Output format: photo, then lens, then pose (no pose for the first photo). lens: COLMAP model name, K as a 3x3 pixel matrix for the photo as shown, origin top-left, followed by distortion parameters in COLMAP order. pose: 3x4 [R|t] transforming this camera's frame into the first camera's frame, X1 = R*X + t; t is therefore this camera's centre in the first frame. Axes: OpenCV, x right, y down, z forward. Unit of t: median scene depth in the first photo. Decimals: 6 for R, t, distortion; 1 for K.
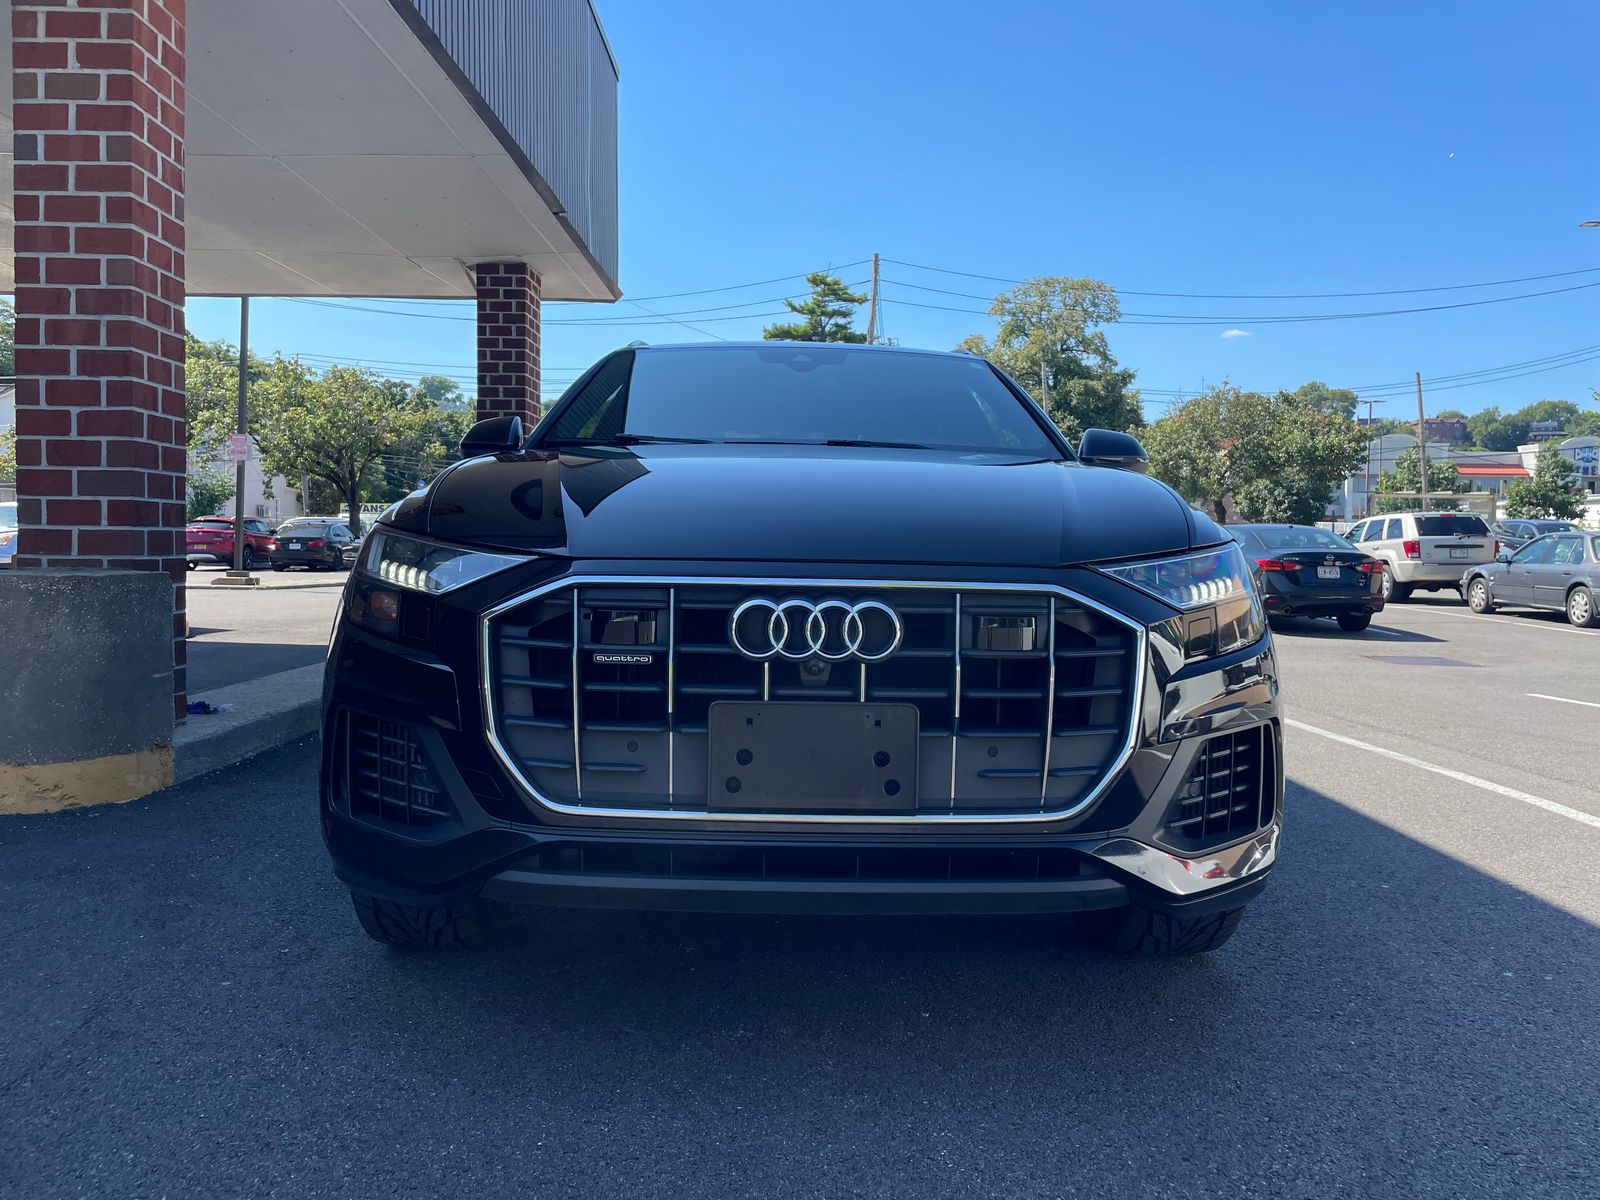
lens RADIAL K [[1215.1, 0, 794.0], [0, 1215.1, 586.1], [0, 0, 1]] dist [0.079080, -0.103128]
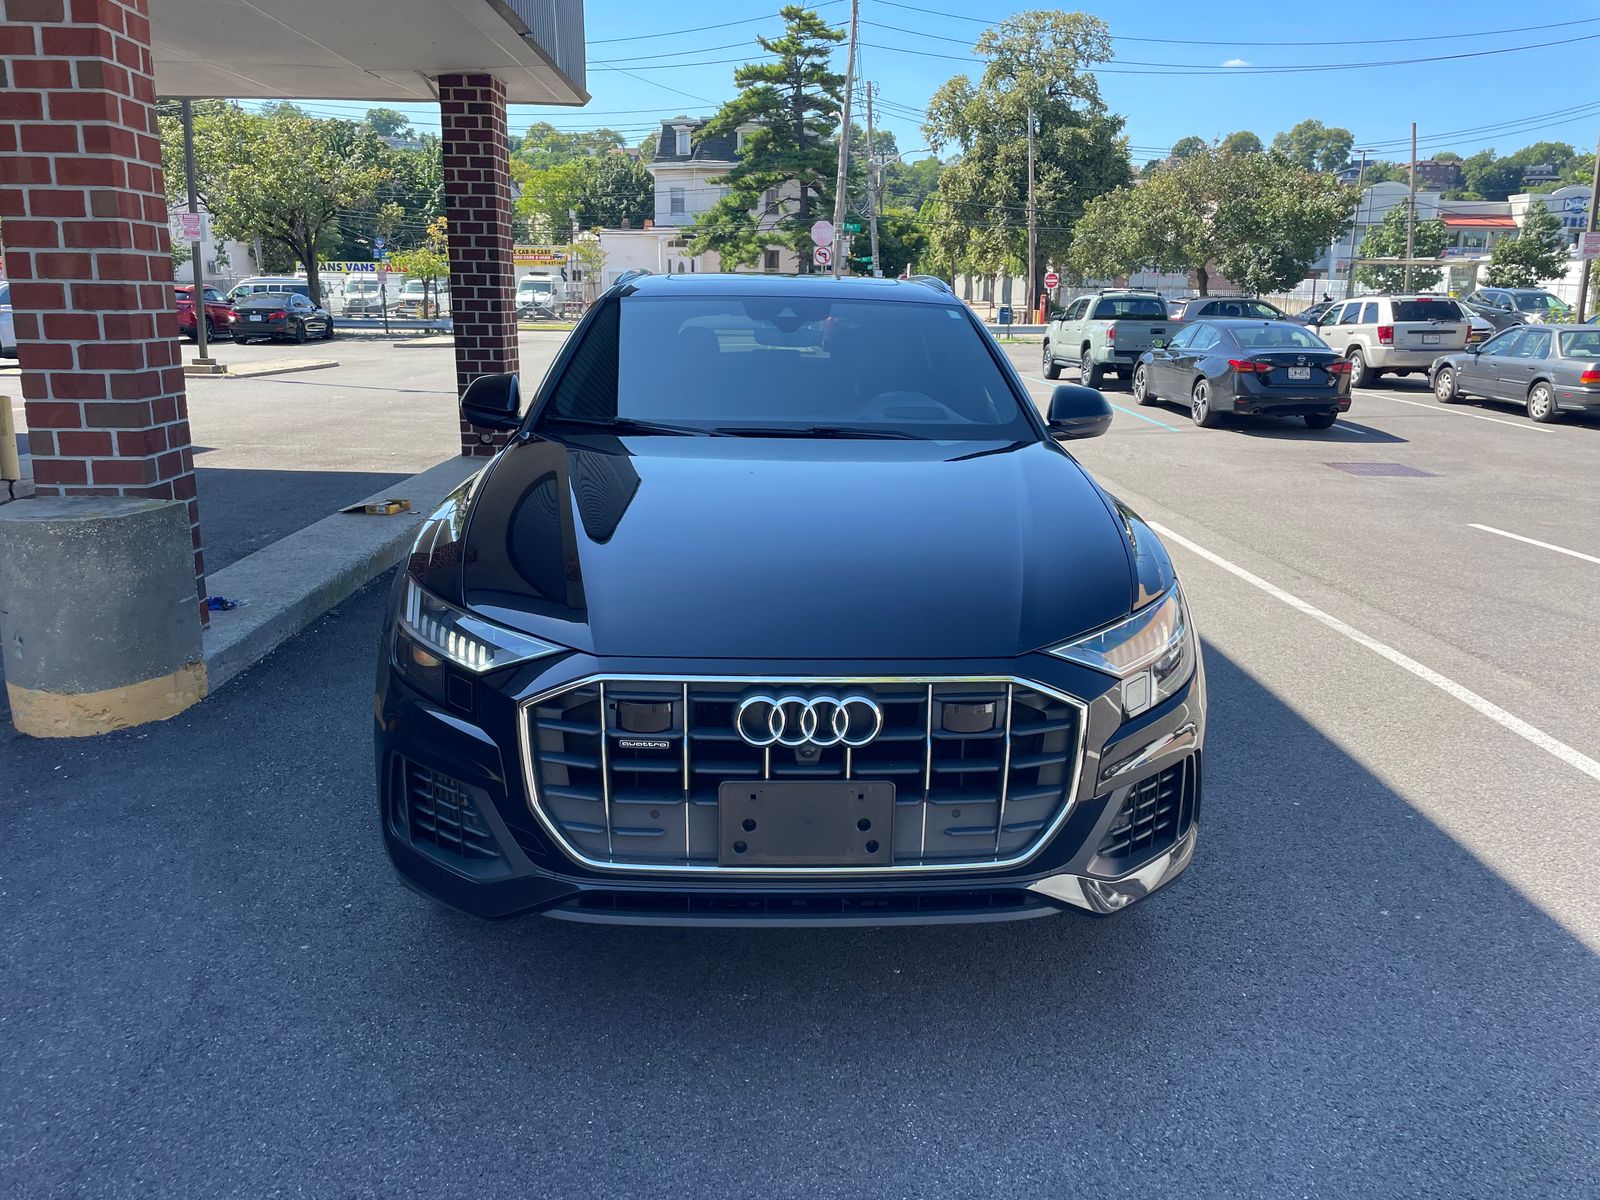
lens RADIAL K [[1215.1, 0, 802.3], [0, 1215.1, 582.7], [0, 0, 1]] dist [0.079080, -0.103128]
pose [[0.999634, -0.007039, 0.026133, -0.008171], [0.001730, 0.980226, 0.197875, -0.147395], [-0.027009, -0.197757, 0.979879, -0.056429]]
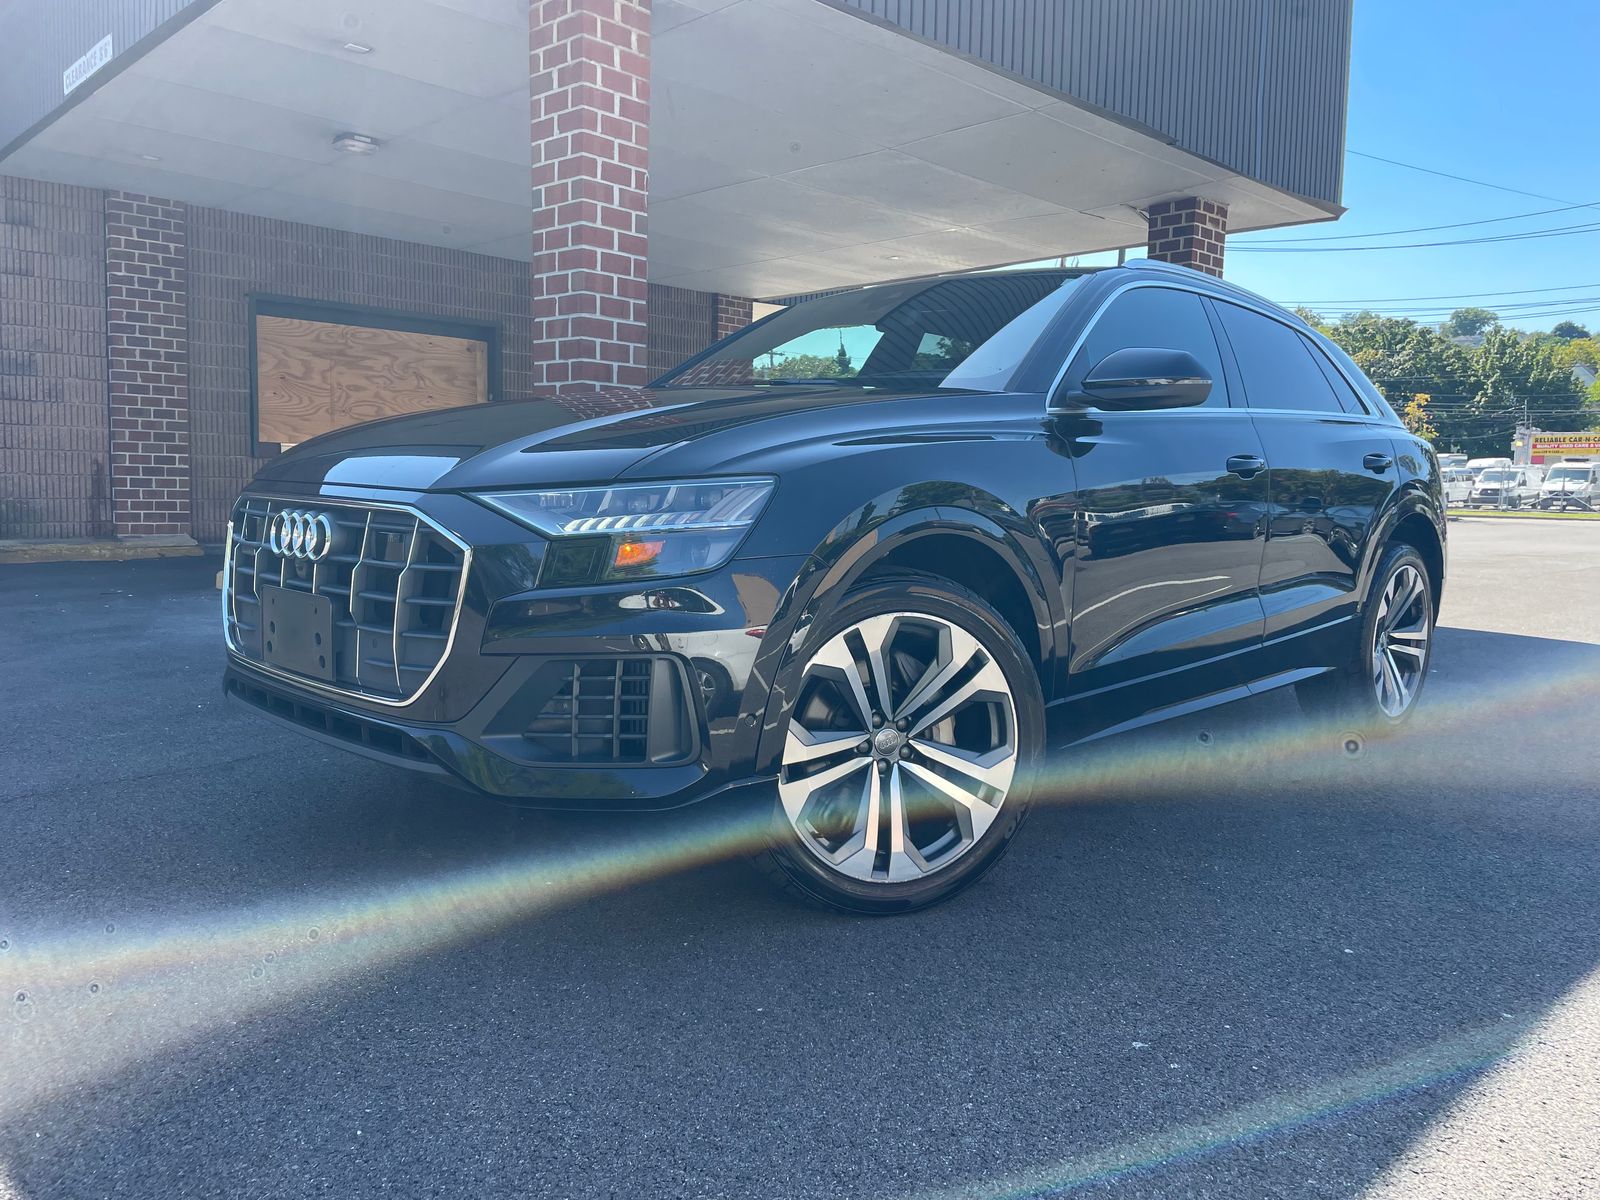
lens RADIAL K [[1215.1, 0, 790.8], [0, 1215.1, 588.8], [0, 0, 1]] dist [0.079080, -0.103128]
pose [[0.704570, 0.066563, -0.706506, 0.592648], [-0.036304, 0.997668, 0.057791, -0.000918], [0.708706, -0.015068, 0.705343, 0.199539]]
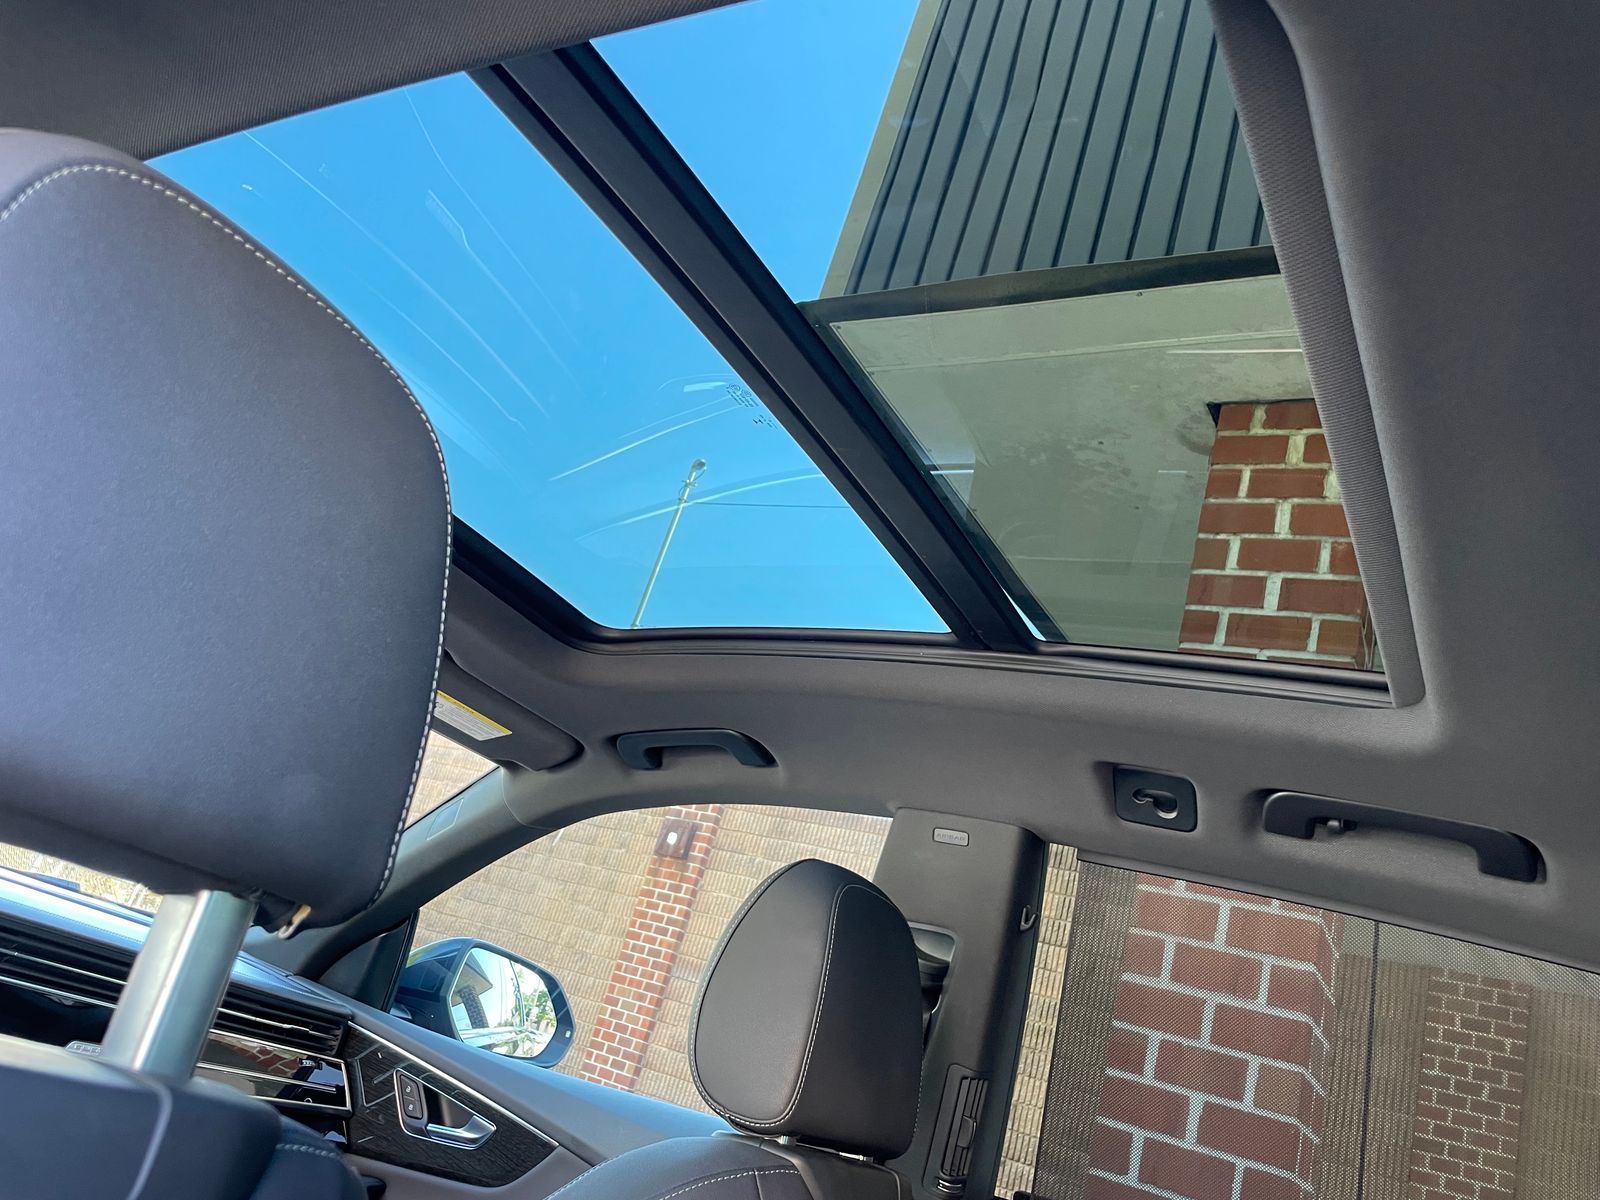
lens RADIAL K [[1215.1, 0, 792.0], [0, 1215.1, 590.0], [0, 0, 1]] dist [0.079080, -0.103128]
pose [[-0.476700, -0.466114, -0.745316, 0.134776], [-0.311061, 0.882436, -0.352914, -0.109982], [0.822191, 0.063605, -0.565647, 1.191172]]
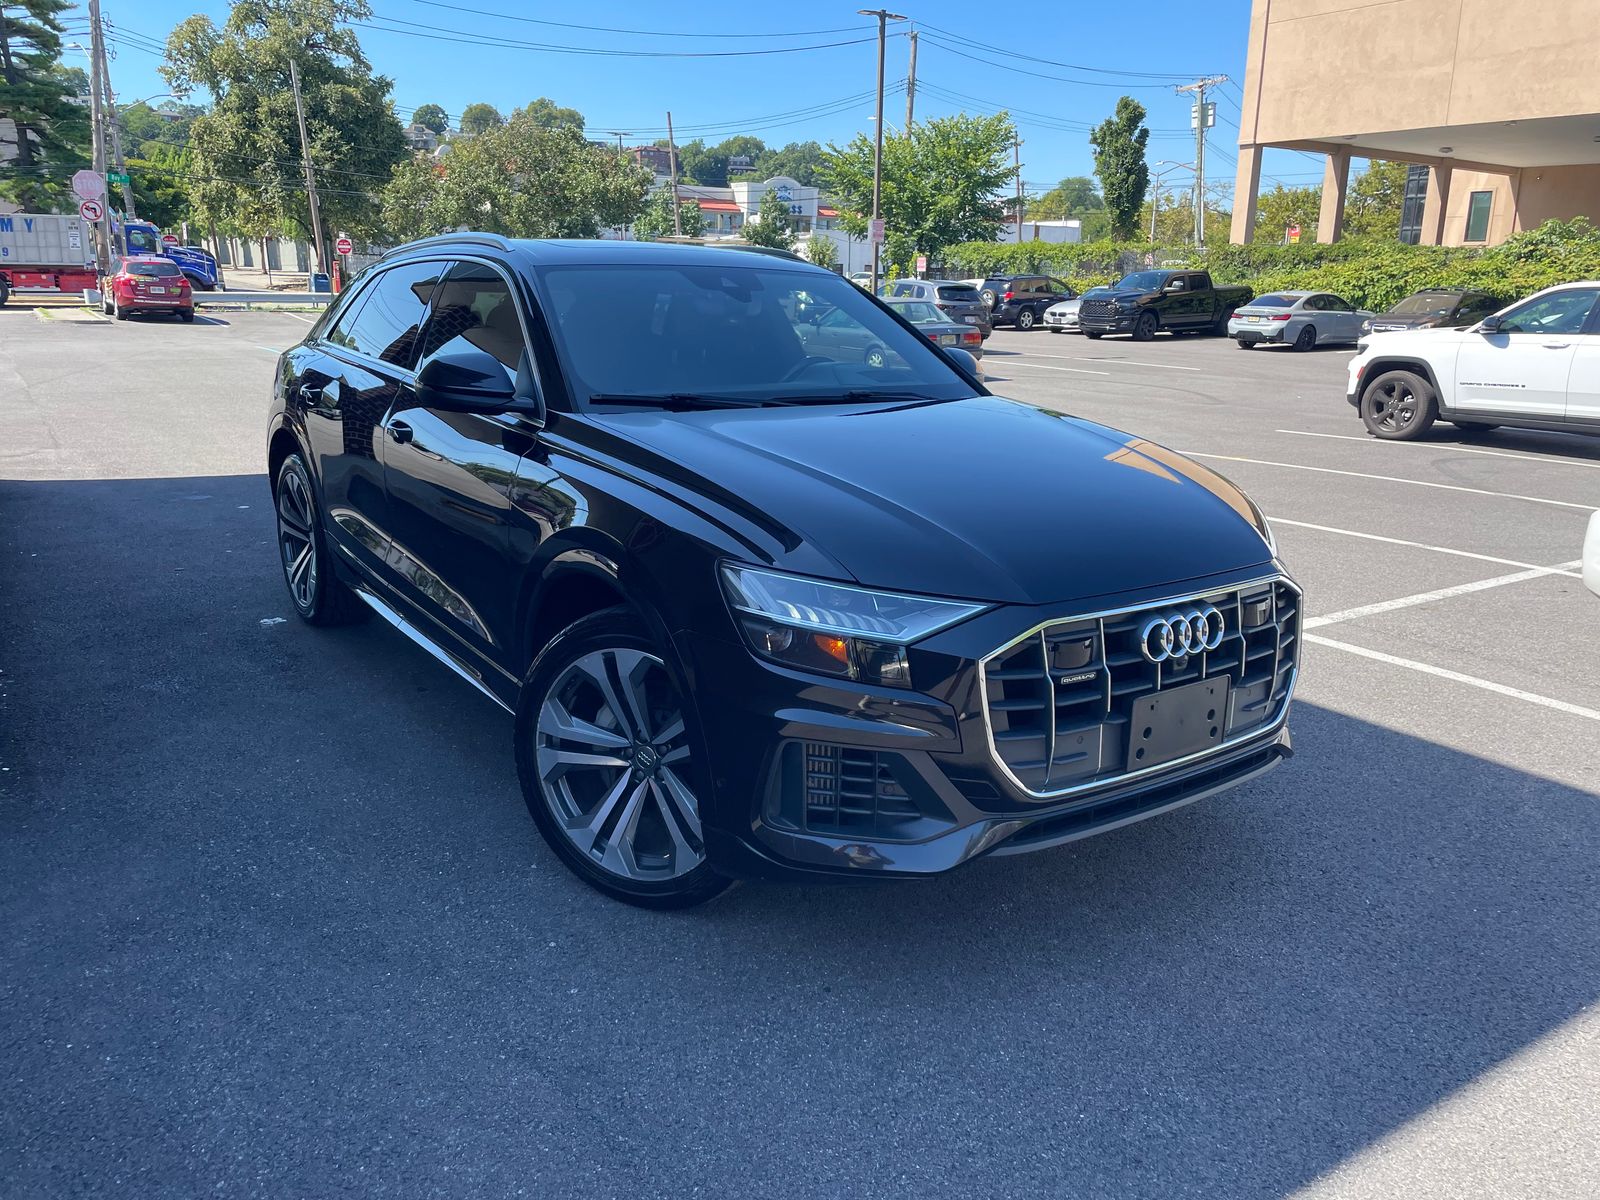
lens RADIAL K [[1215.1, 0, 796.6], [0, 1215.1, 593.1], [0, 0, 1]] dist [0.079080, -0.103128]
pose [[0.825204, -0.136481, 0.548097, -0.496154], [0.007512, 0.972934, 0.230960, -0.150488], [-0.564784, -0.186472, 0.803895, 0.063116]]
